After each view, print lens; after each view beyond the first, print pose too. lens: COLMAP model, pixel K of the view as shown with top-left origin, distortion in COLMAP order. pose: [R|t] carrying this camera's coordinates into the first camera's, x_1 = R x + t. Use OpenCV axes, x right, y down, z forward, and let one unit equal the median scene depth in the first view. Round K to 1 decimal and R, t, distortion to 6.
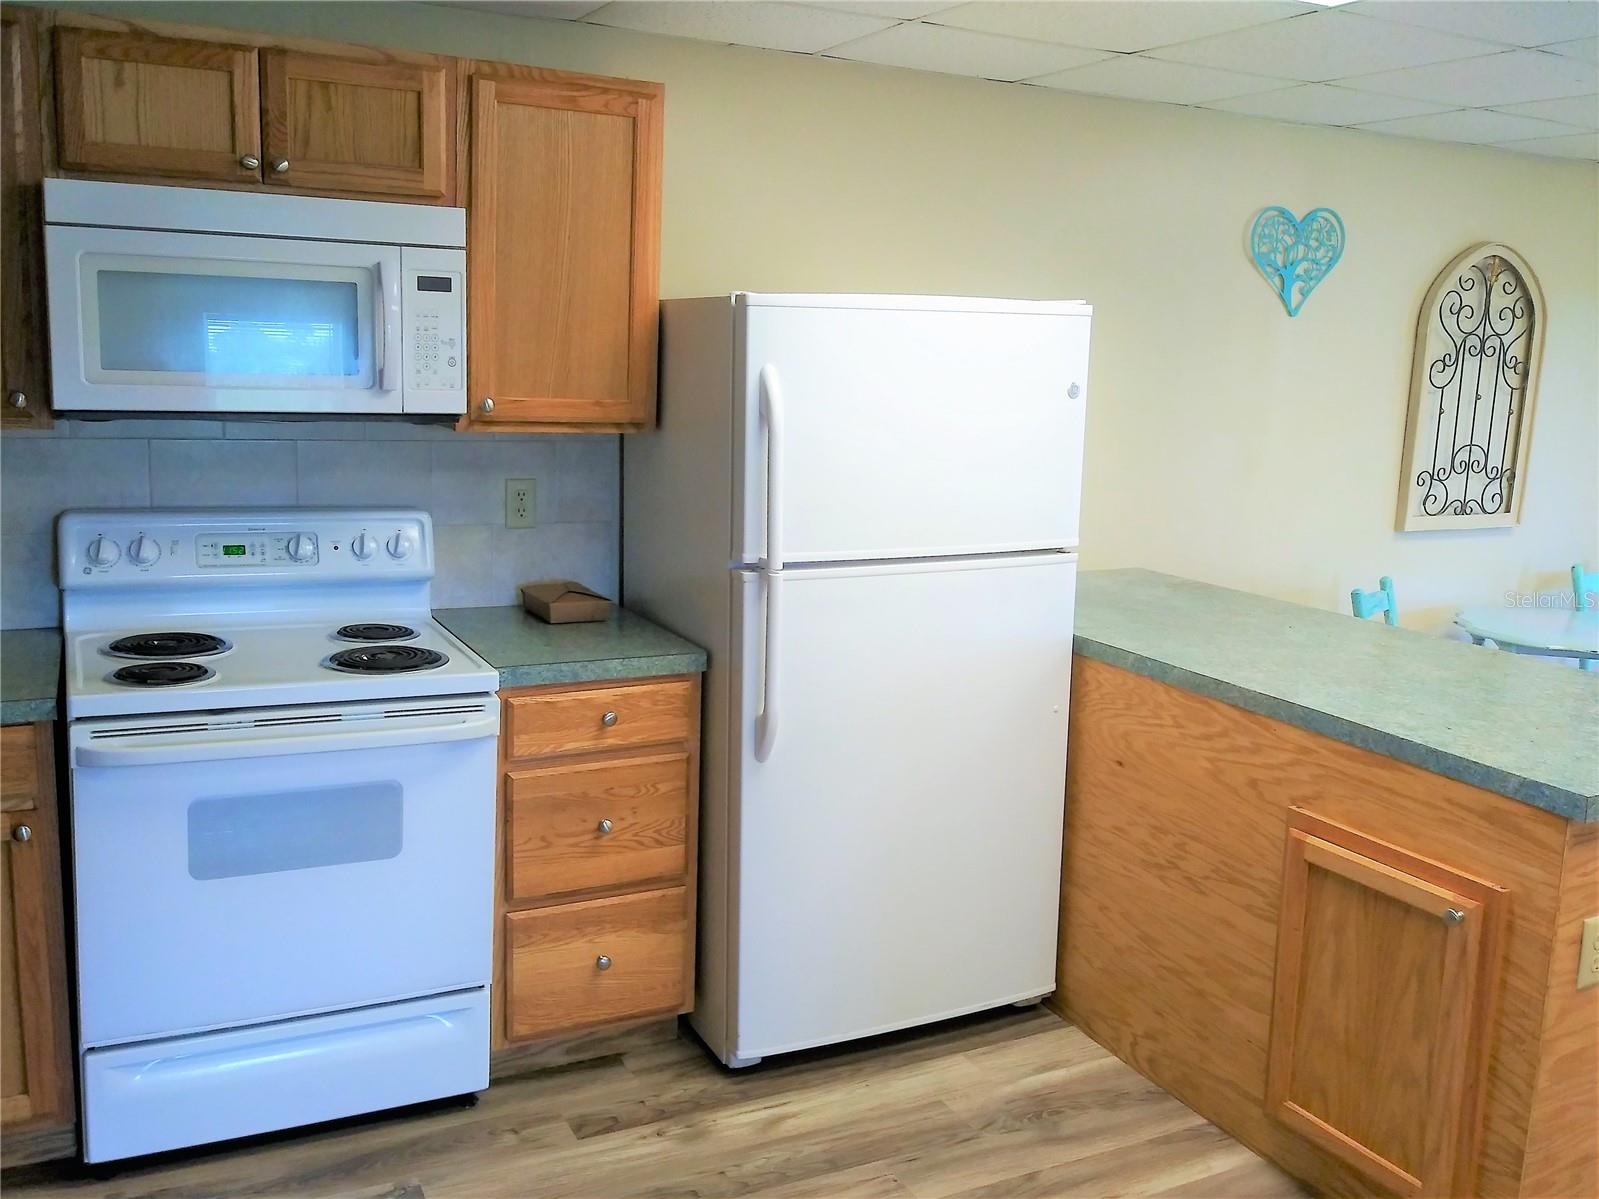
lens RADIAL K [[1401.5, 0, 776.9], [0, 1401.5, 586.2], [0, 0, 1]] dist [0.027650, -0.067832]
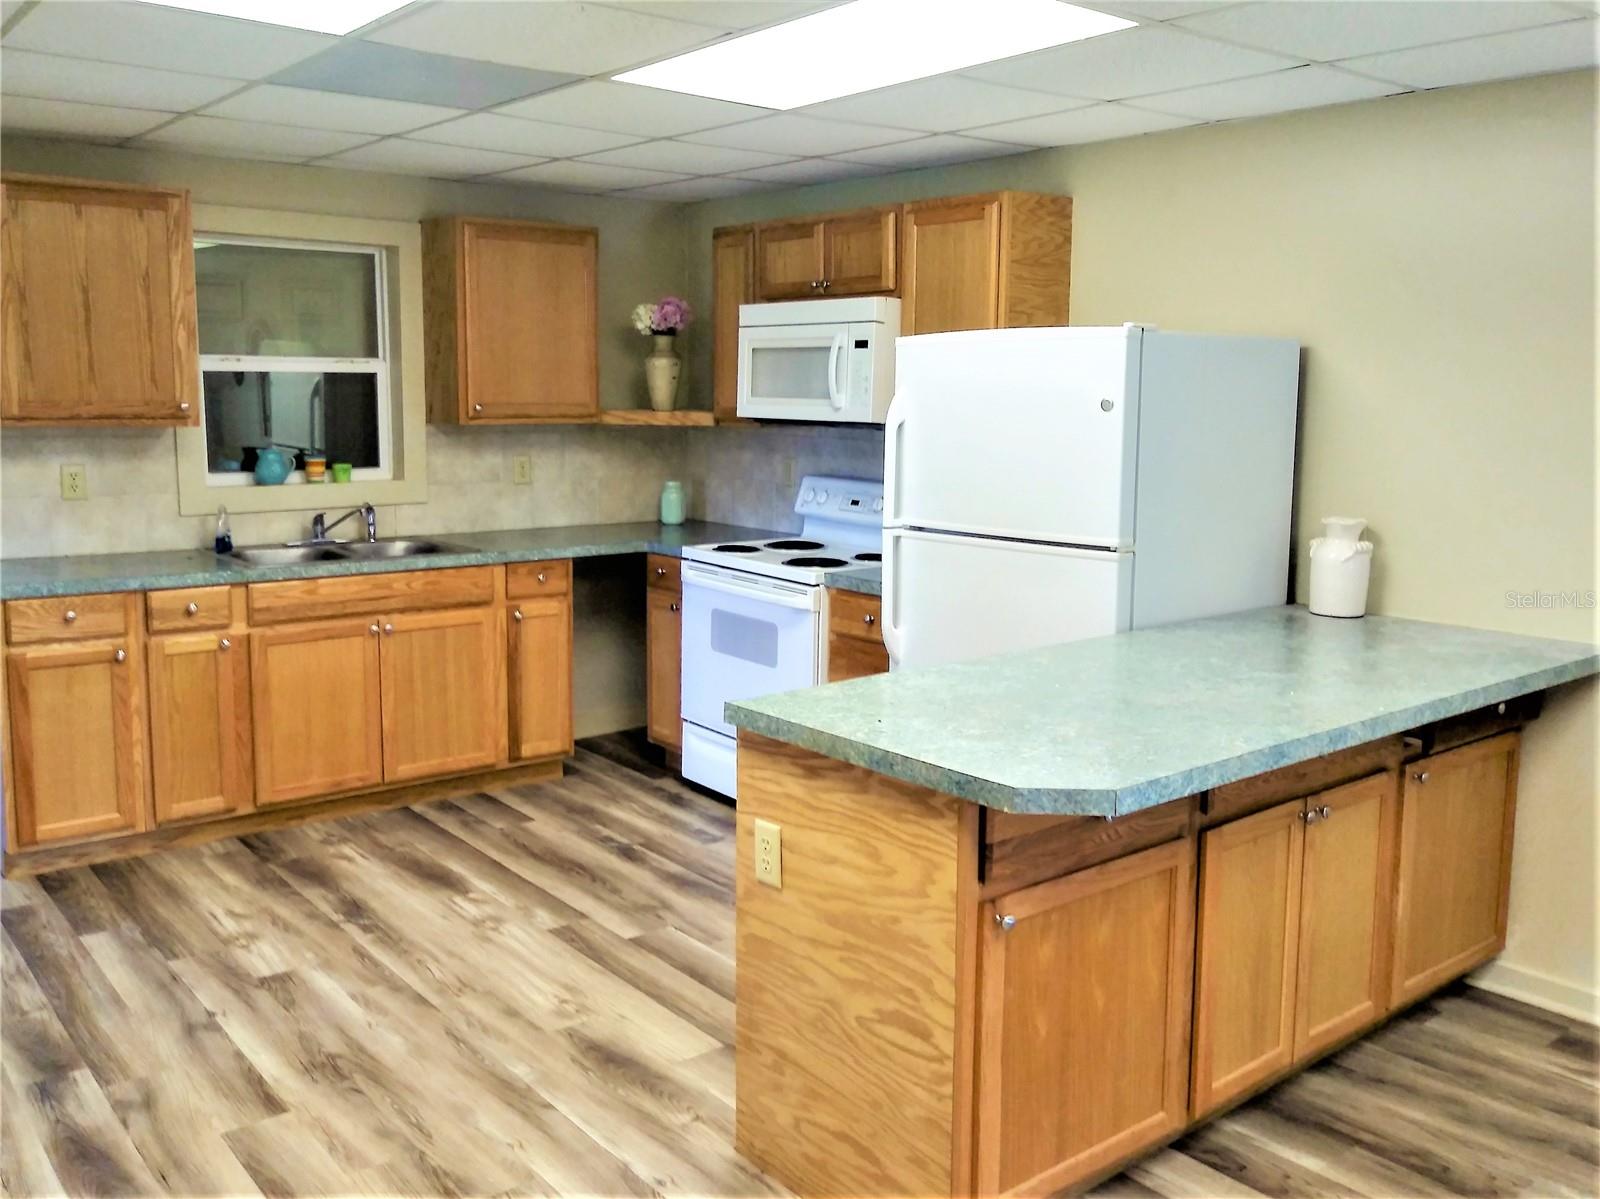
lens RADIAL K [[1379.5, 0, 798.5], [0, 1379.5, 581.0], [0, 0, 1]] dist [0.002731, -0.004121]
pose [[0.226501, 0.108134, -0.967990, 1.316905], [-0.166768, 0.983448, 0.070839, -0.040533], [0.959628, 0.145385, 0.240785, 0.554926]]
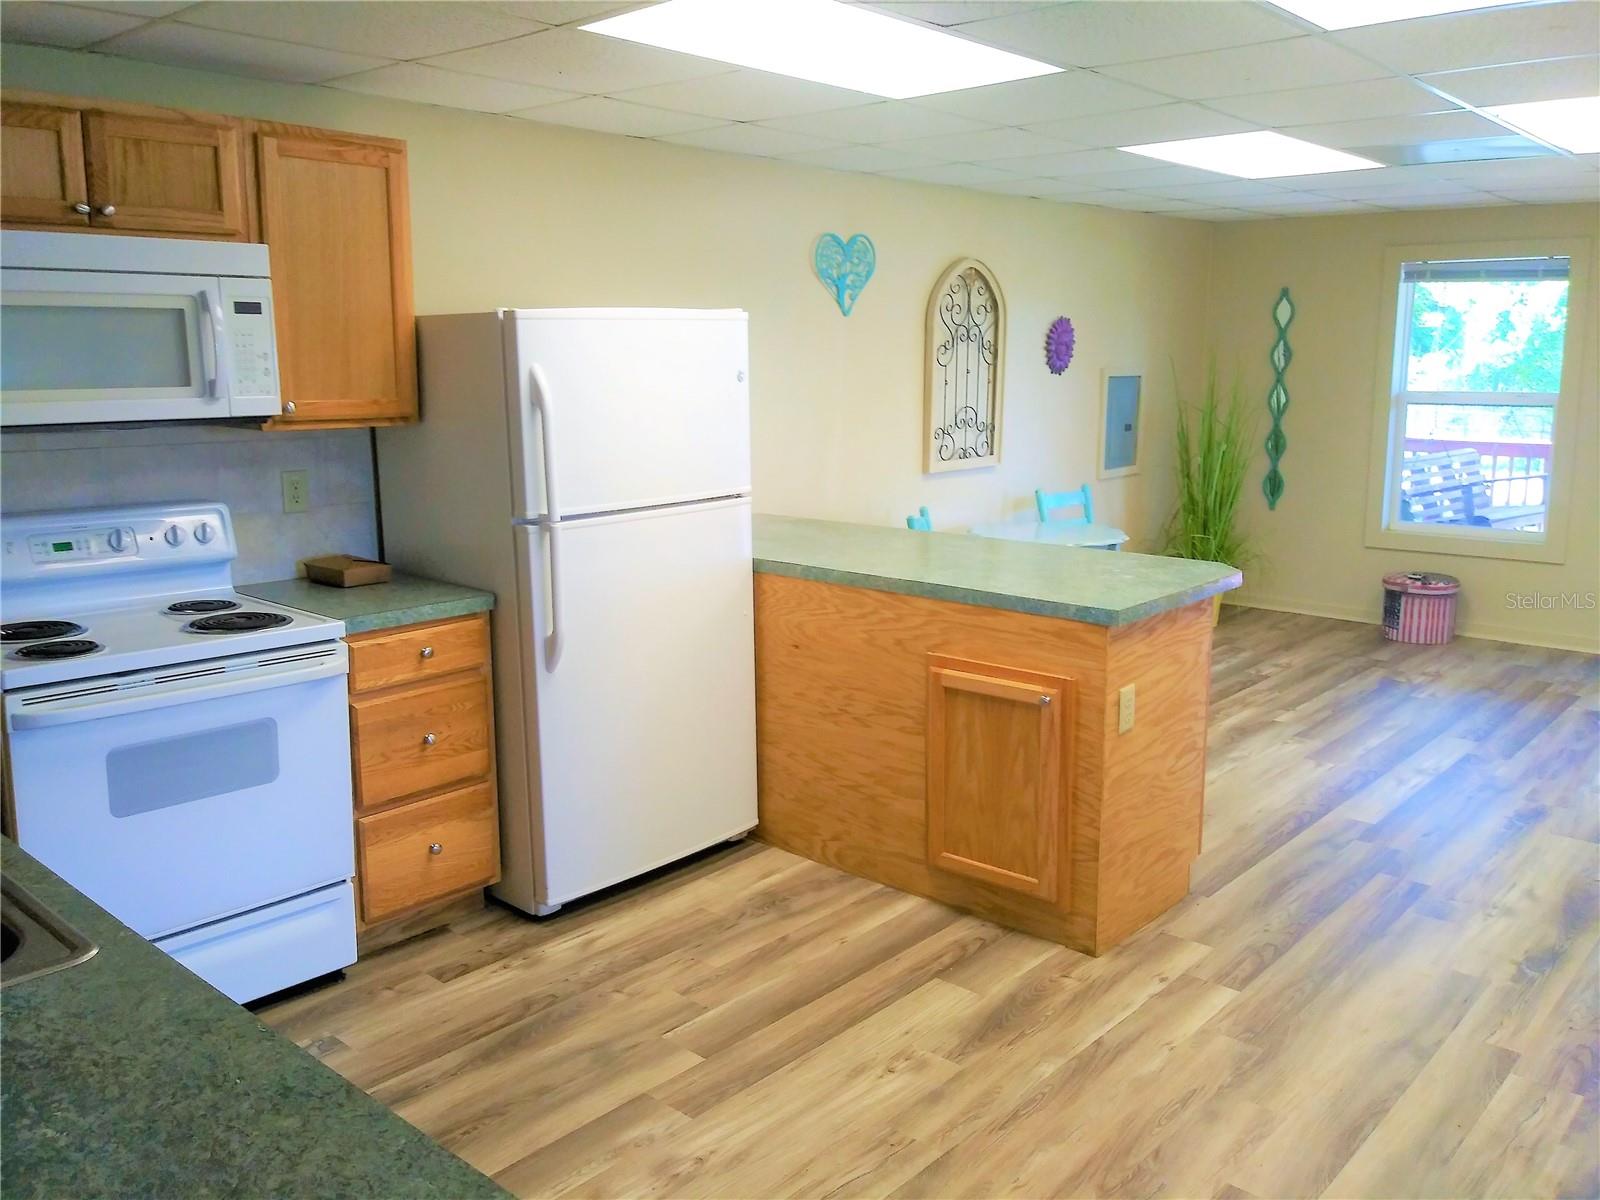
lens RADIAL K [[1294.1, 0, 770.8], [0, 1294.1, 595.3], [0, 0, 1]] dist [0.038171, -0.088518]
pose [[0.932949, -0.100479, 0.345703, -0.227703], [0.093695, 0.994938, 0.036325, 0.030089], [-0.347603, -0.001499, 0.937641, -0.192322]]
